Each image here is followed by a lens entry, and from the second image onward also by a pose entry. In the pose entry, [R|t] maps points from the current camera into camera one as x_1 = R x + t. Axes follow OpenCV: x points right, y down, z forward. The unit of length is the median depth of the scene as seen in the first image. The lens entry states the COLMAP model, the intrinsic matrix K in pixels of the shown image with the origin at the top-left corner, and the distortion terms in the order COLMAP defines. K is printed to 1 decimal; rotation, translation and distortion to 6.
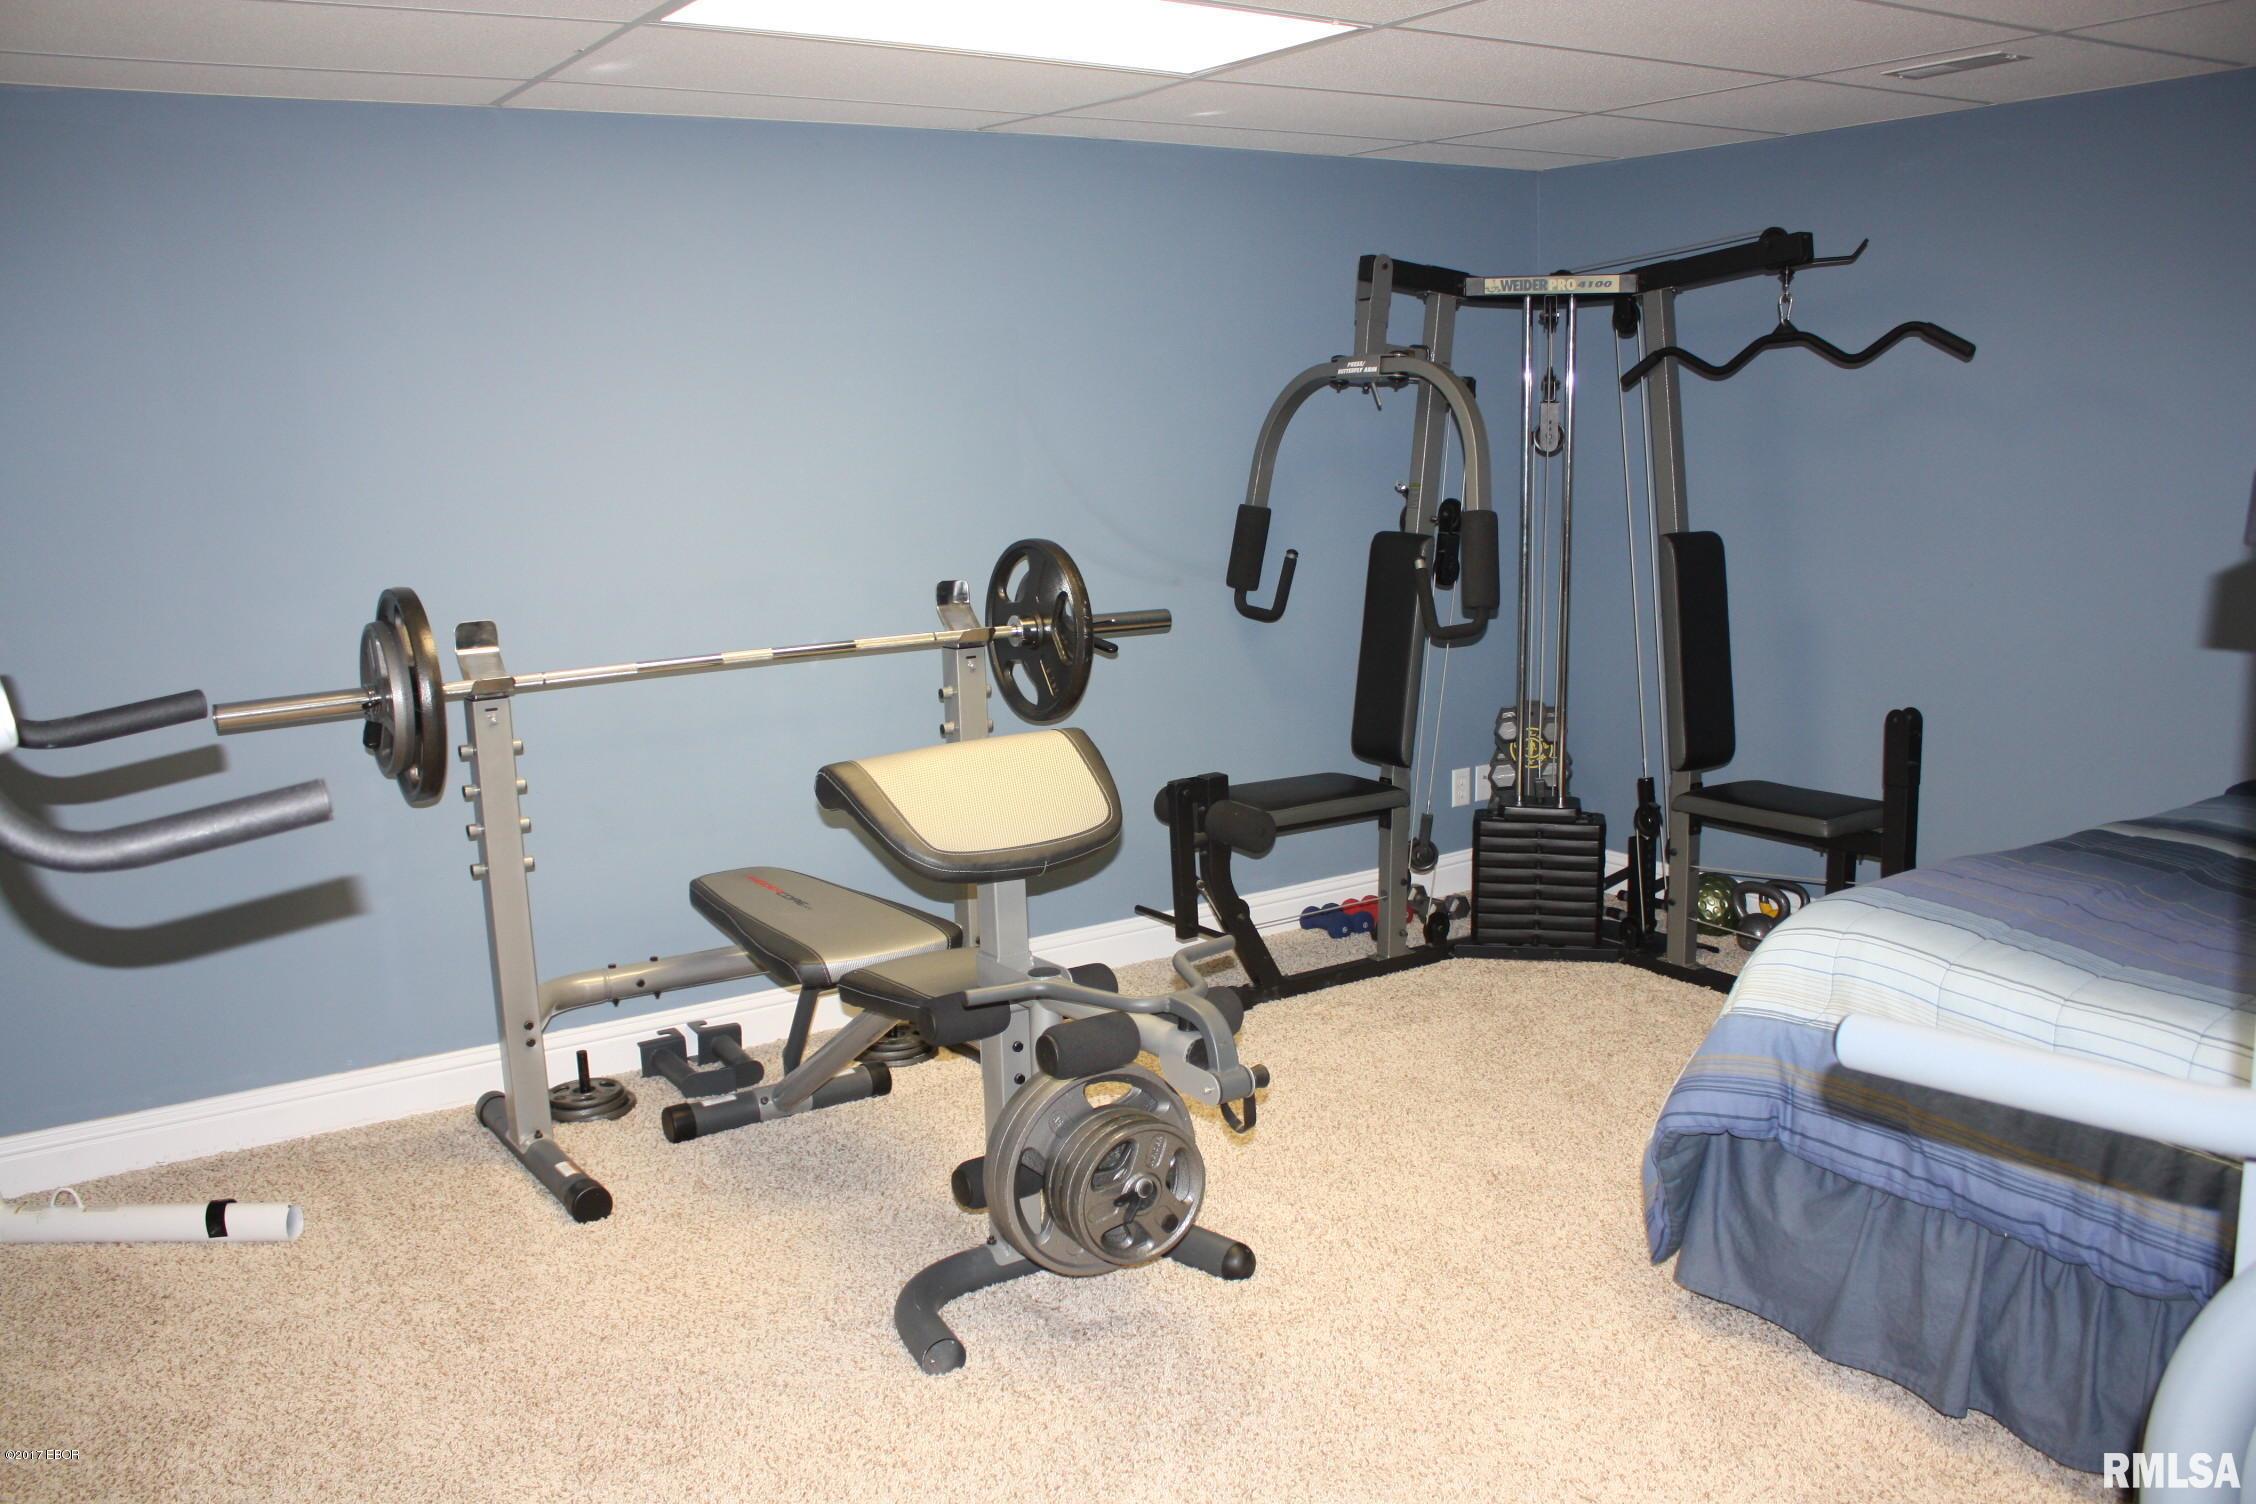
lens RADIAL K [[1917.5, 0, 1116.1], [0, 1917.5, 760.5], [0, 0, 1]] dist [-0.161064, 0.140983]
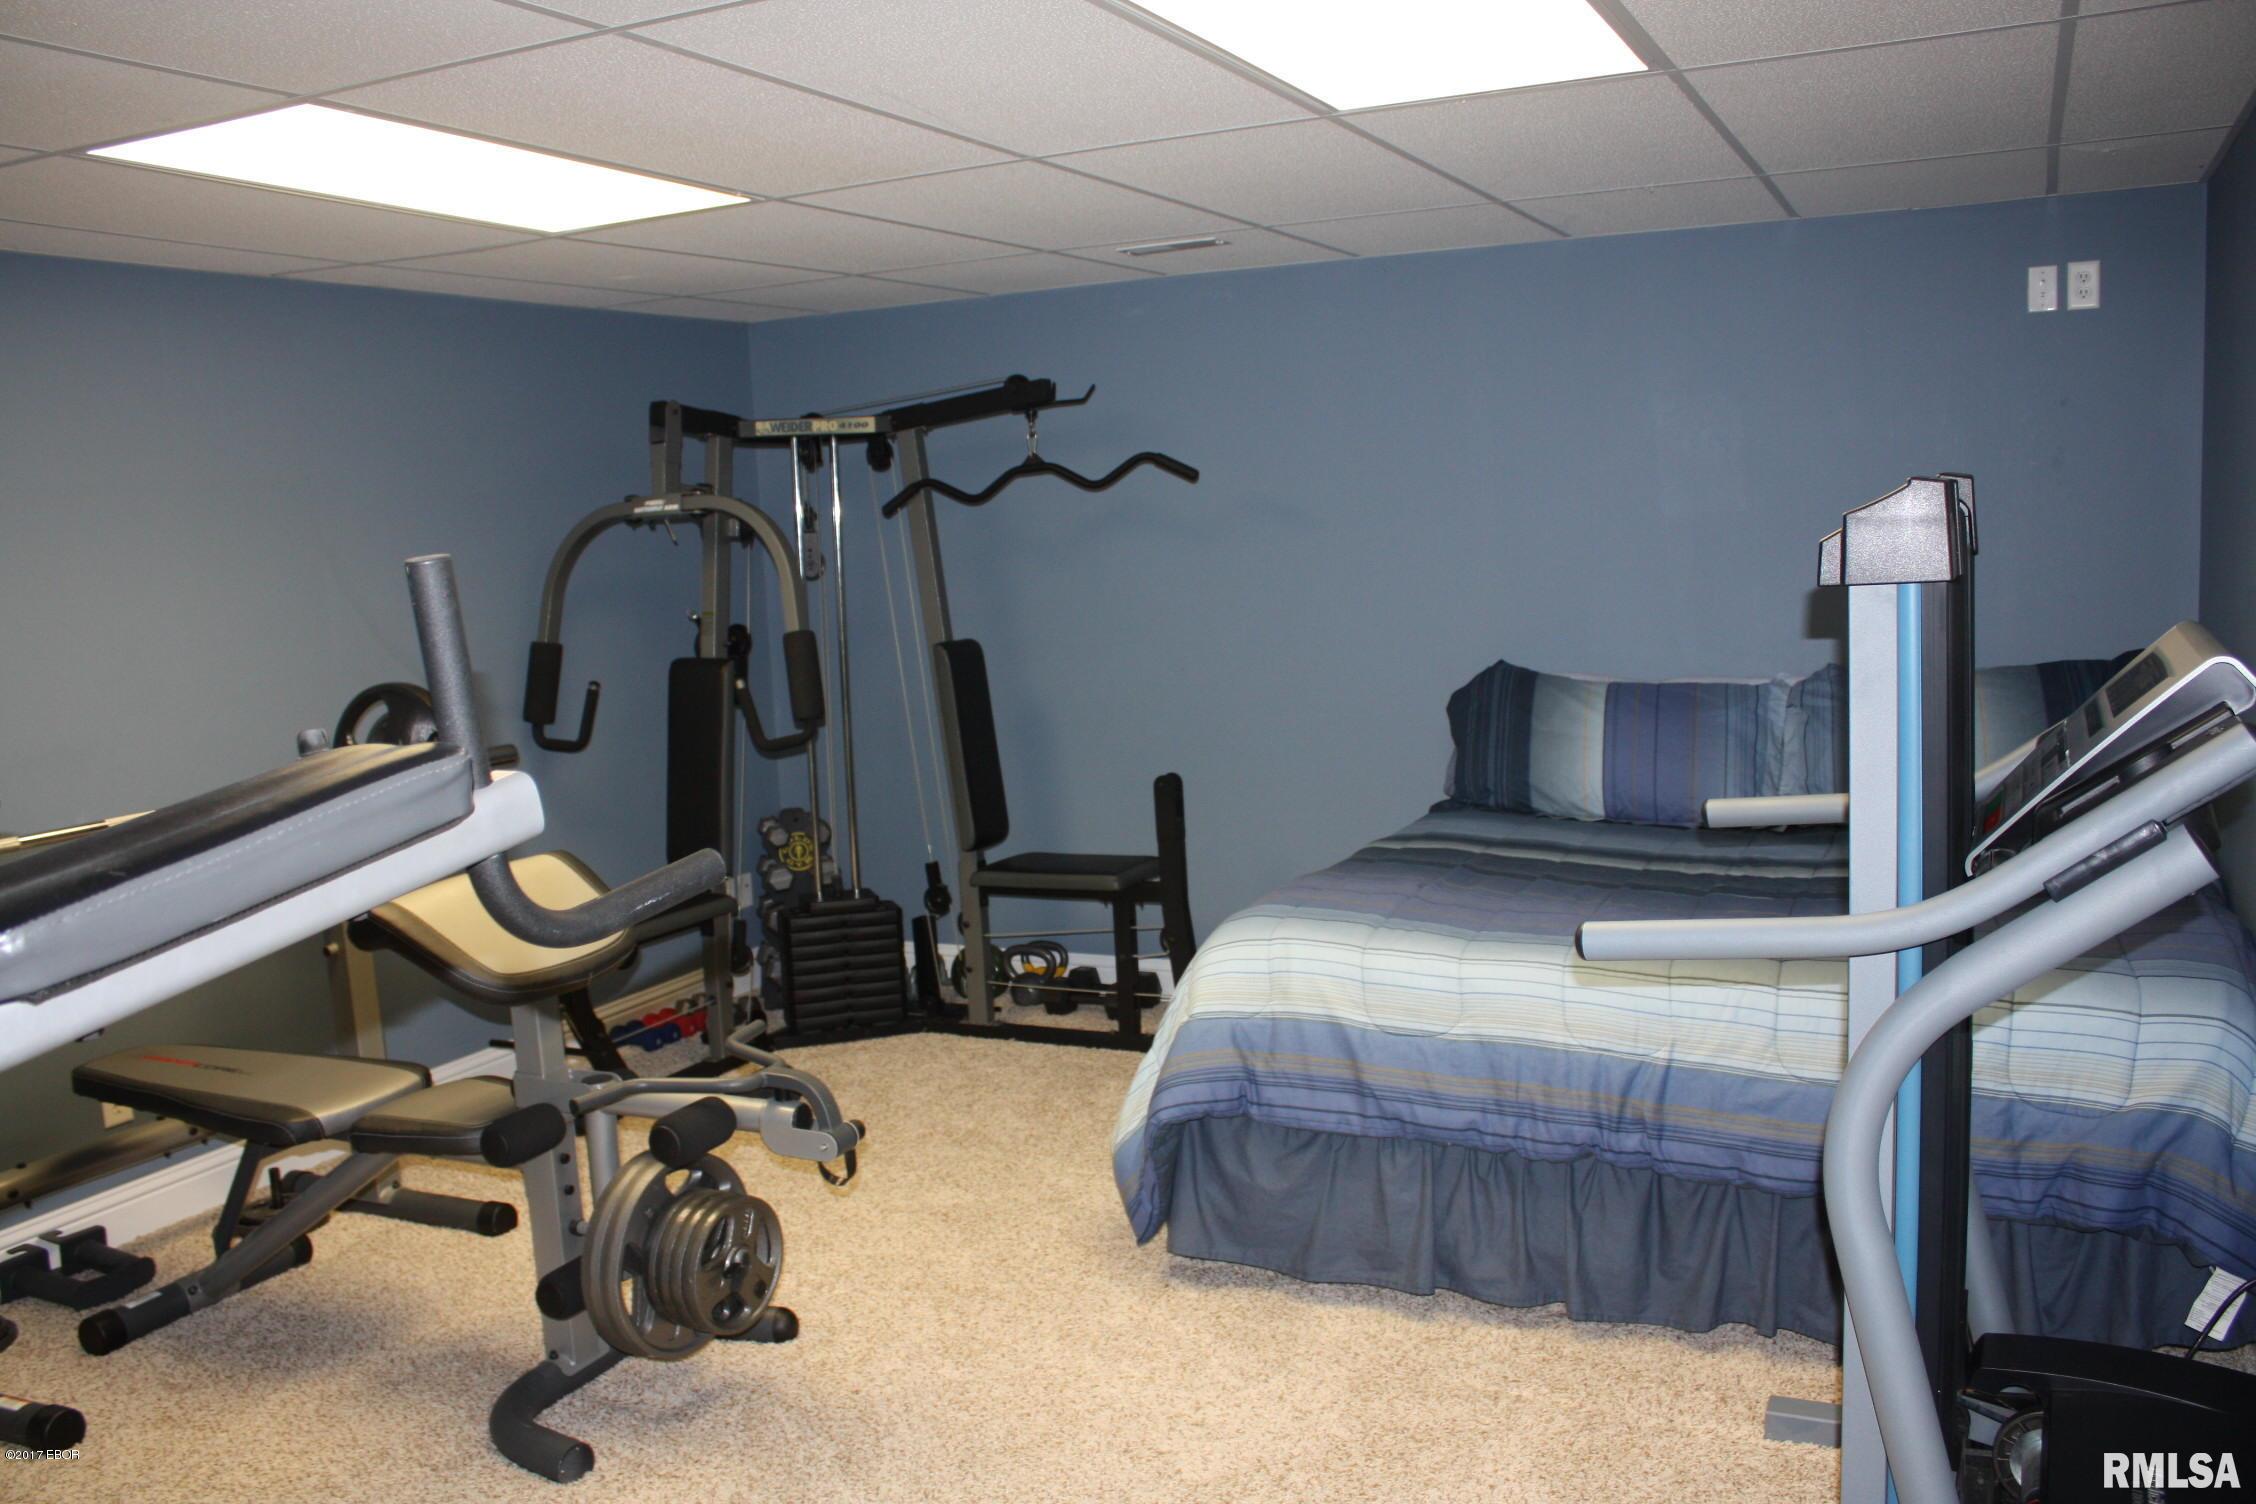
lens RADIAL K [[1917.5, 0, 1108.3], [0, 1917.5, 756.2], [0, 0, 1]] dist [-0.161064, 0.140983]
pose [[0.861642, -0.079885, 0.501190, -0.218882], [0.117128, 0.992176, -0.043222, 0.009209], [-0.493816, 0.095946, 0.864257, -0.034968]]
